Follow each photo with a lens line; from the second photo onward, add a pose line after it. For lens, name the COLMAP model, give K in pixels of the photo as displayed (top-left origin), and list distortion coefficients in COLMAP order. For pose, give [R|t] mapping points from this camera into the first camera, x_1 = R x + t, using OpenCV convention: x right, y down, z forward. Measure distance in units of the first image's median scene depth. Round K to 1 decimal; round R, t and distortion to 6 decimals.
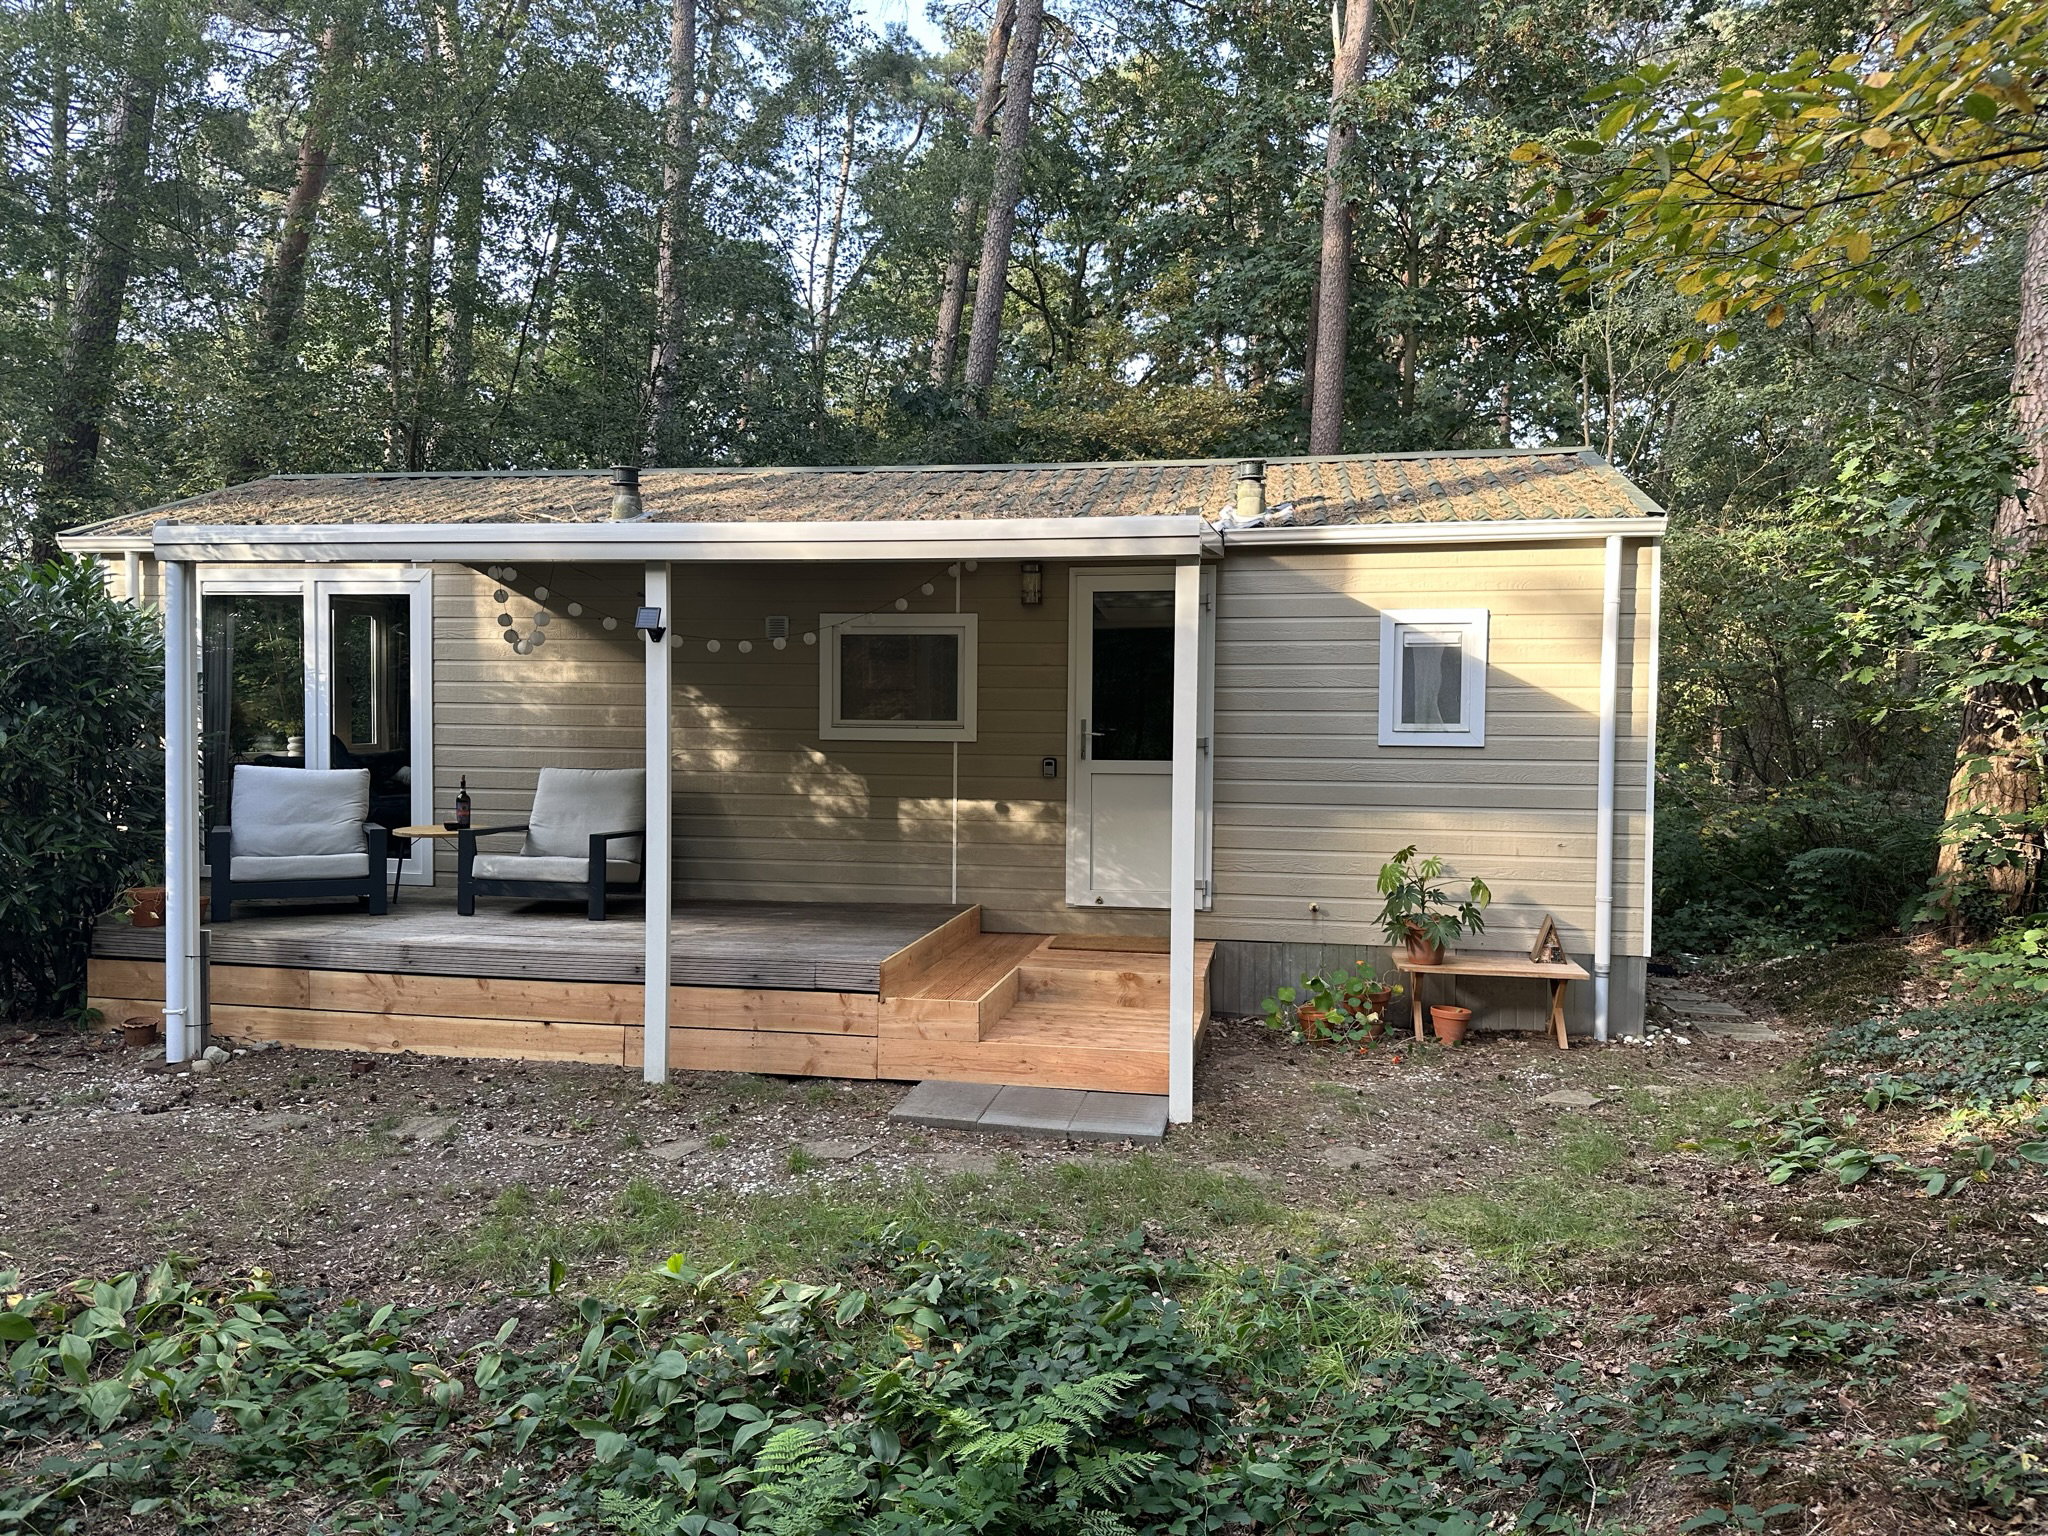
lens RADIAL K [[1434.2, 0, 1028.5], [0, 1434.2, 762.9], [0, 0, 1]] dist [0.140338, -0.213270]
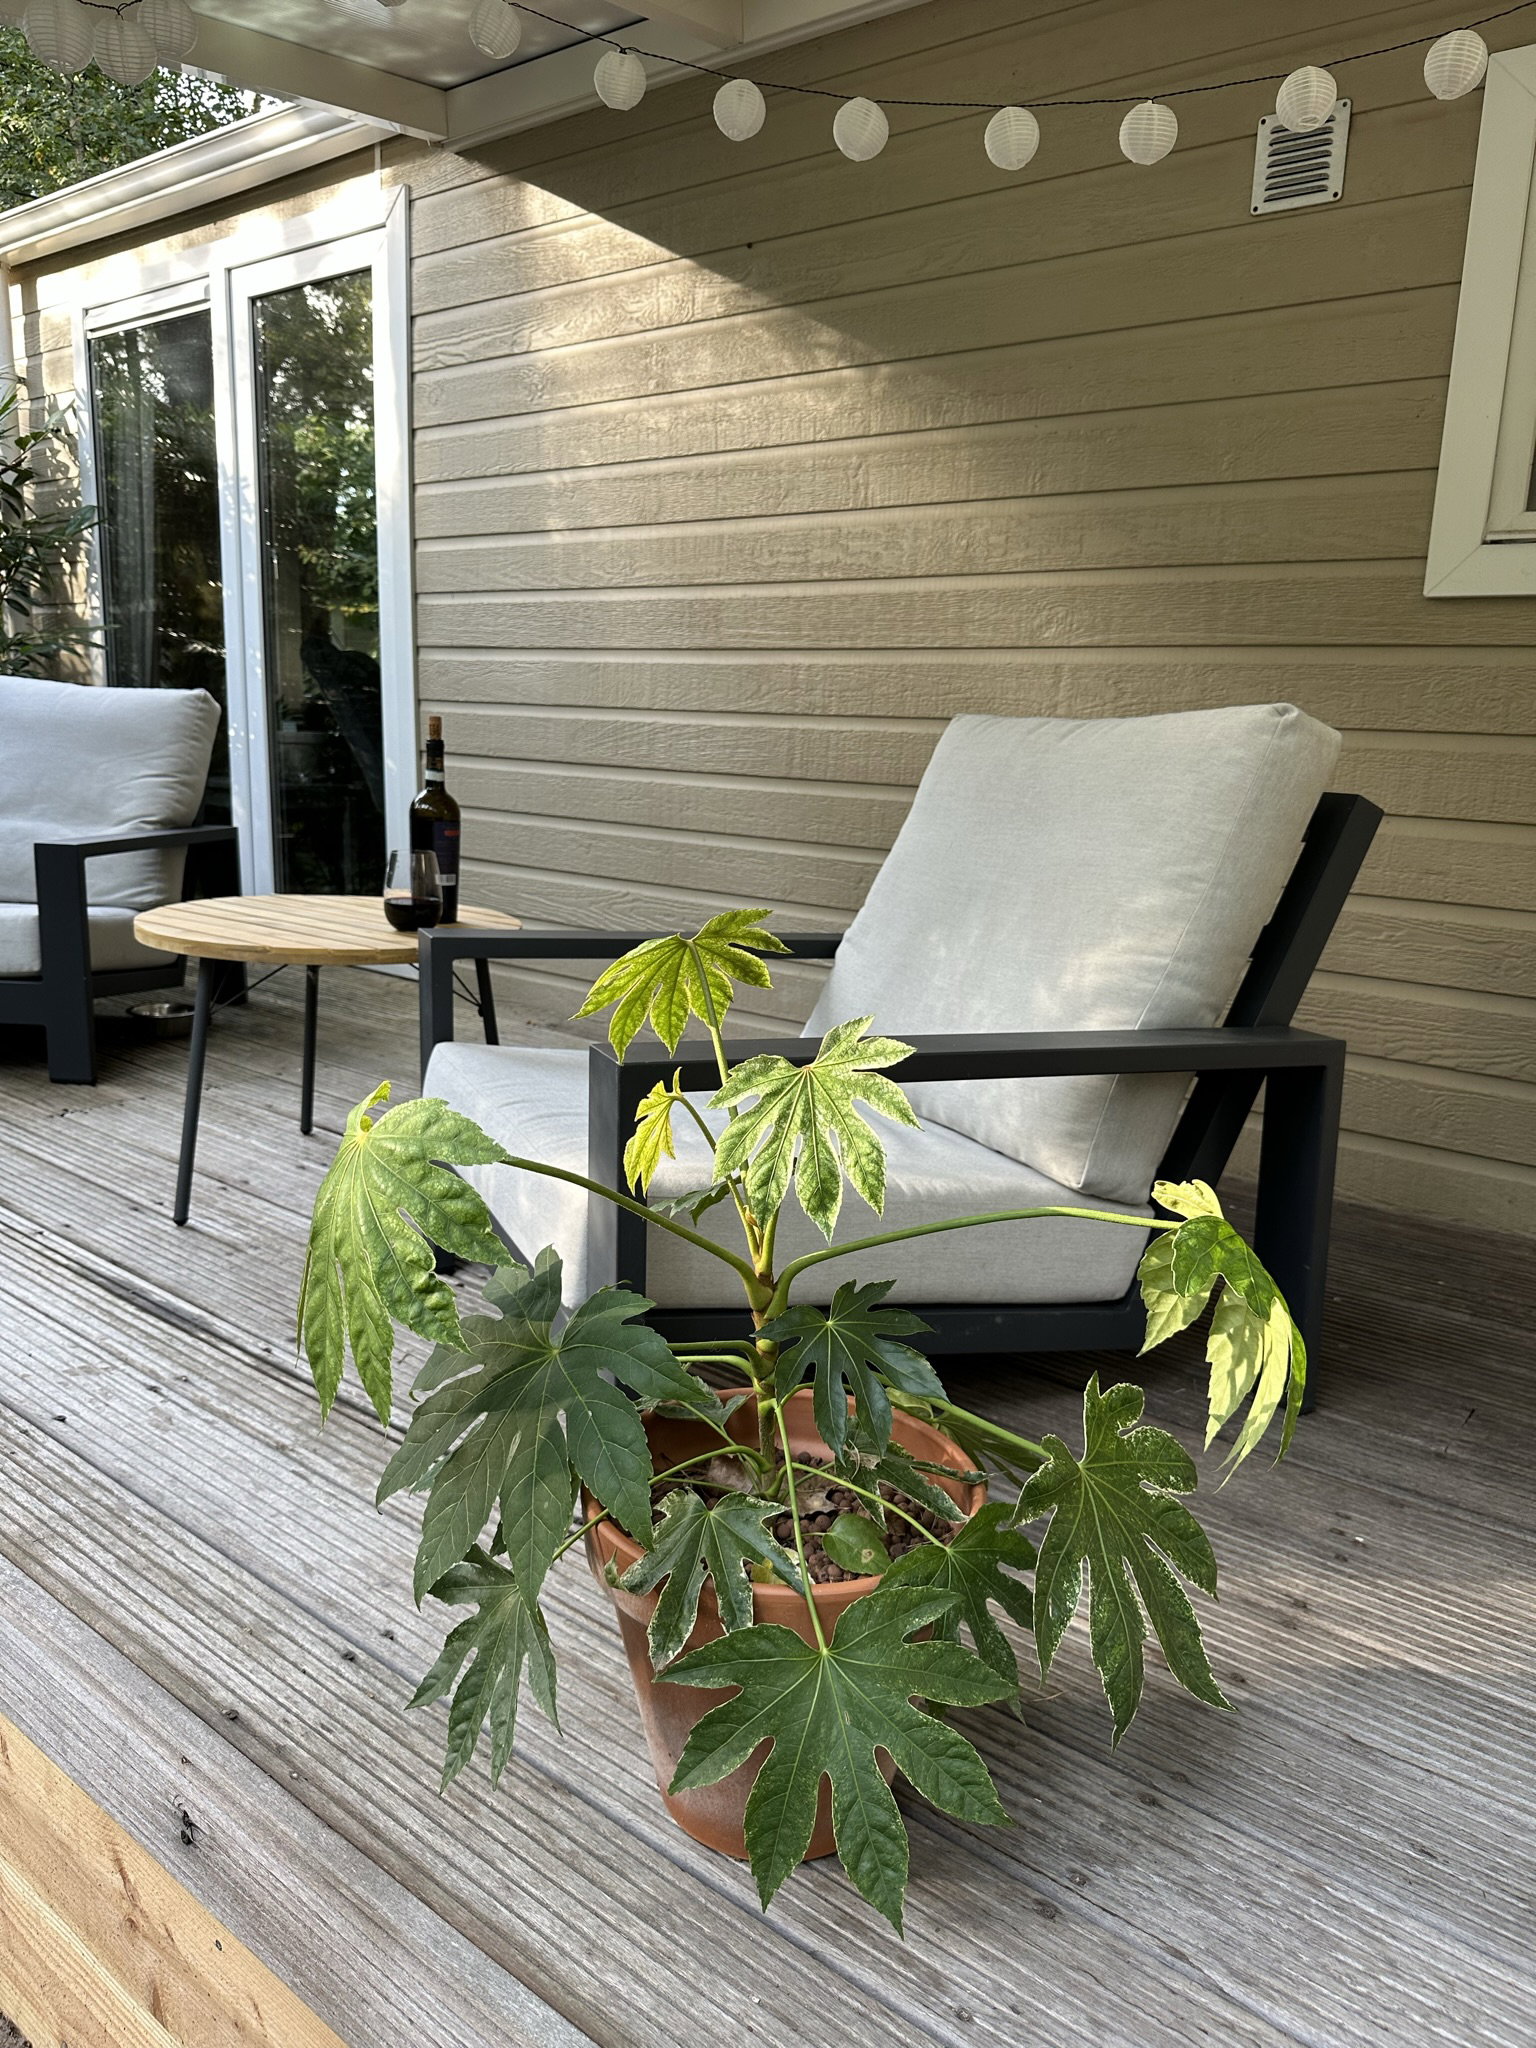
lens RADIAL K [[1460.6, 0, 774.8], [0, 1460.6, 1004.5], [0, 0, 1]] dist [0.020224, -0.006063]
pose [[0.881493, 0.111263, -0.458902, -0.133346], [-0.043761, 0.986910, 0.155222, 0.021285], [0.470166, -0.116745, 0.874823, 0.779034]]
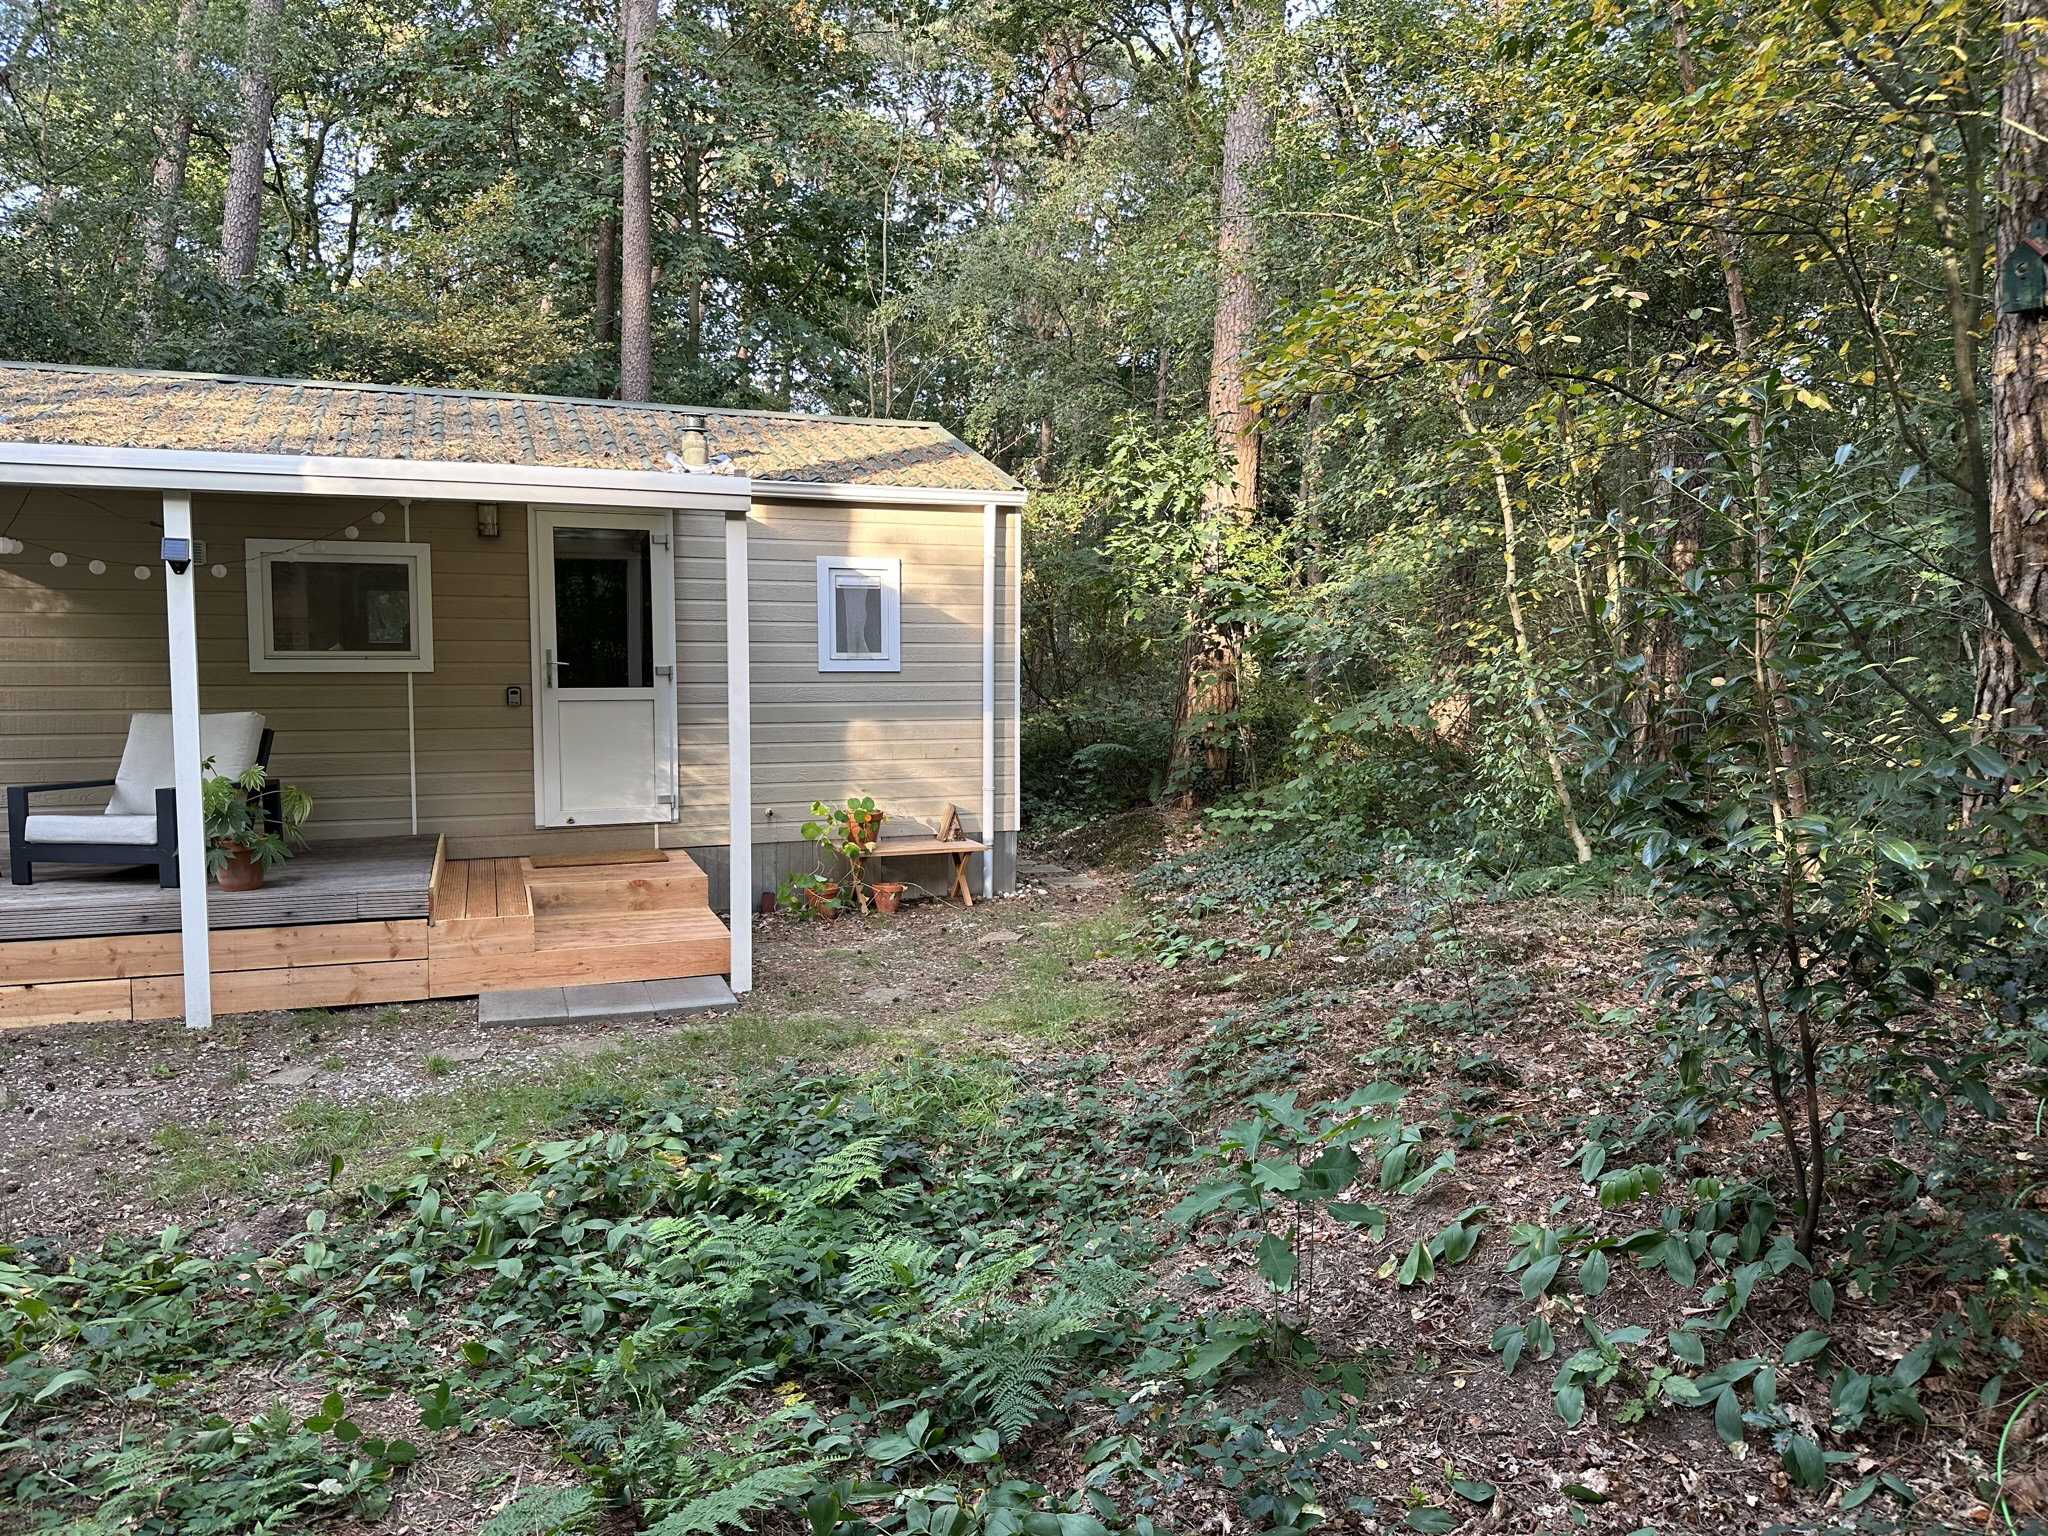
lens RADIAL K [[1434.2, 0, 1028.5], [0, 1434.2, 762.9], [0, 0, 1]] dist [0.140338, -0.213270]
pose [[0.857562, -0.048086, 0.512128, -0.223791], [0.020268, 0.998006, 0.059769, -0.004449], [-0.513982, -0.040876, 0.856827, -0.101535]]
